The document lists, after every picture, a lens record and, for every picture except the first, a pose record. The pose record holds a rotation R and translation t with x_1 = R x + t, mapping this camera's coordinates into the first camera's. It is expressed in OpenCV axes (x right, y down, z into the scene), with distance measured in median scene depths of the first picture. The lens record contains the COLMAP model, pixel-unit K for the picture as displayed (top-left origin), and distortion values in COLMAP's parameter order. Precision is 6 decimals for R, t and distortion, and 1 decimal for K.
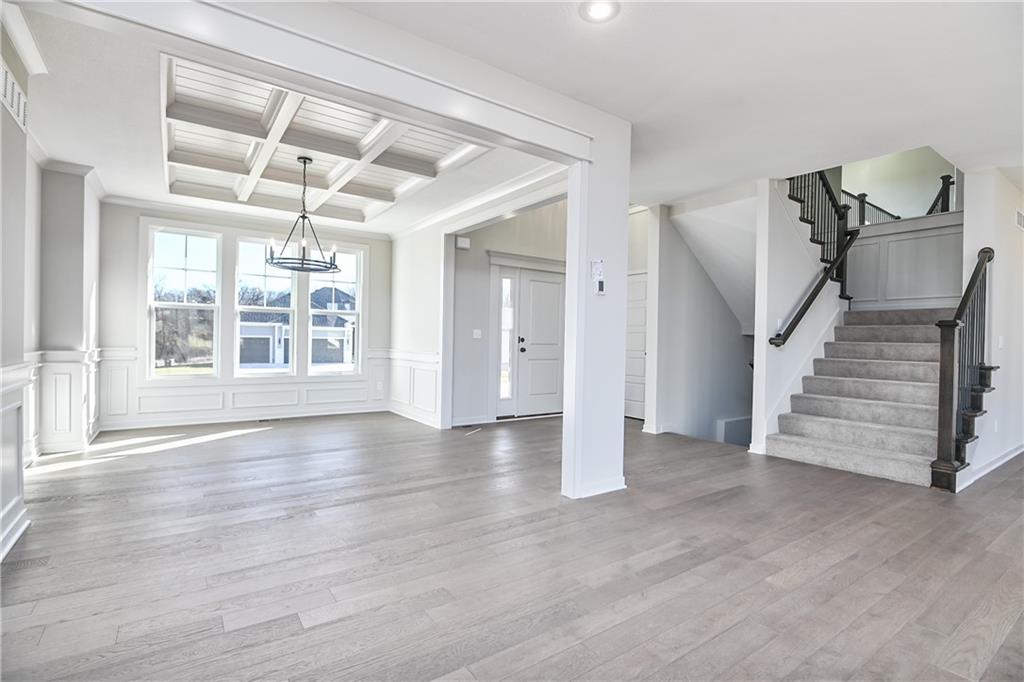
lens RADIAL K [[484.2, 0, 512.2], [0, 484.2, 345.0], [0, 0, 1]] dist [-0.009984, -0.000606]
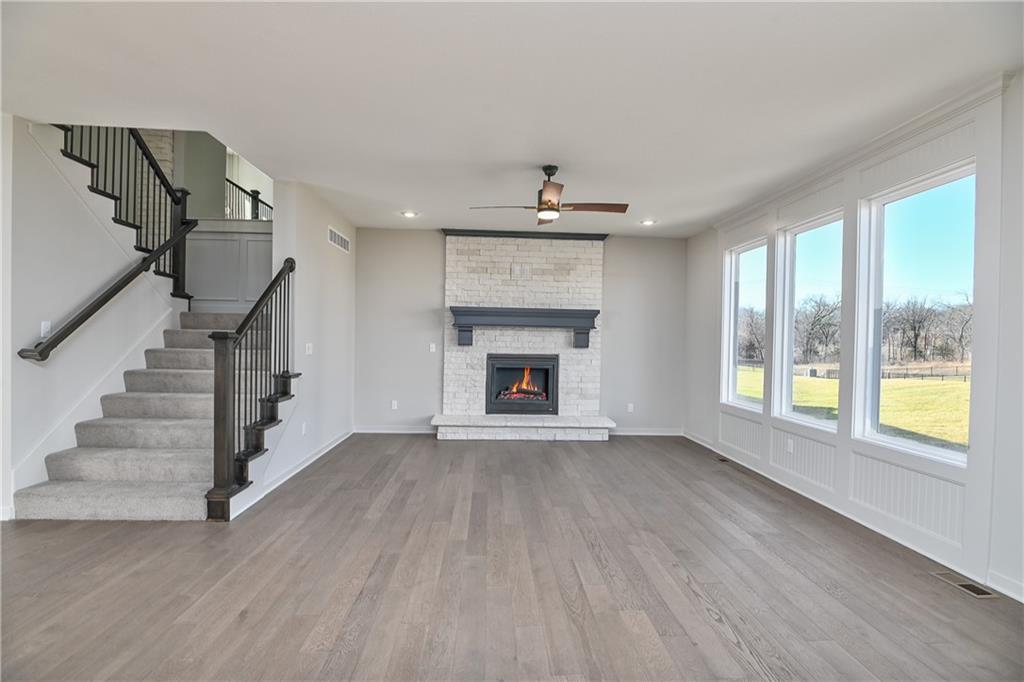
lens RADIAL K [[484.2, 0, 512.2], [0, 484.2, 345.0], [0, 0, 1]] dist [-0.009984, -0.000606]
pose [[0.534612, -0.016982, 0.844927, 0.360966], [0.000420, 0.999803, 0.019829, -0.036277], [-0.845098, -0.010246, 0.534514, 0.046830]]
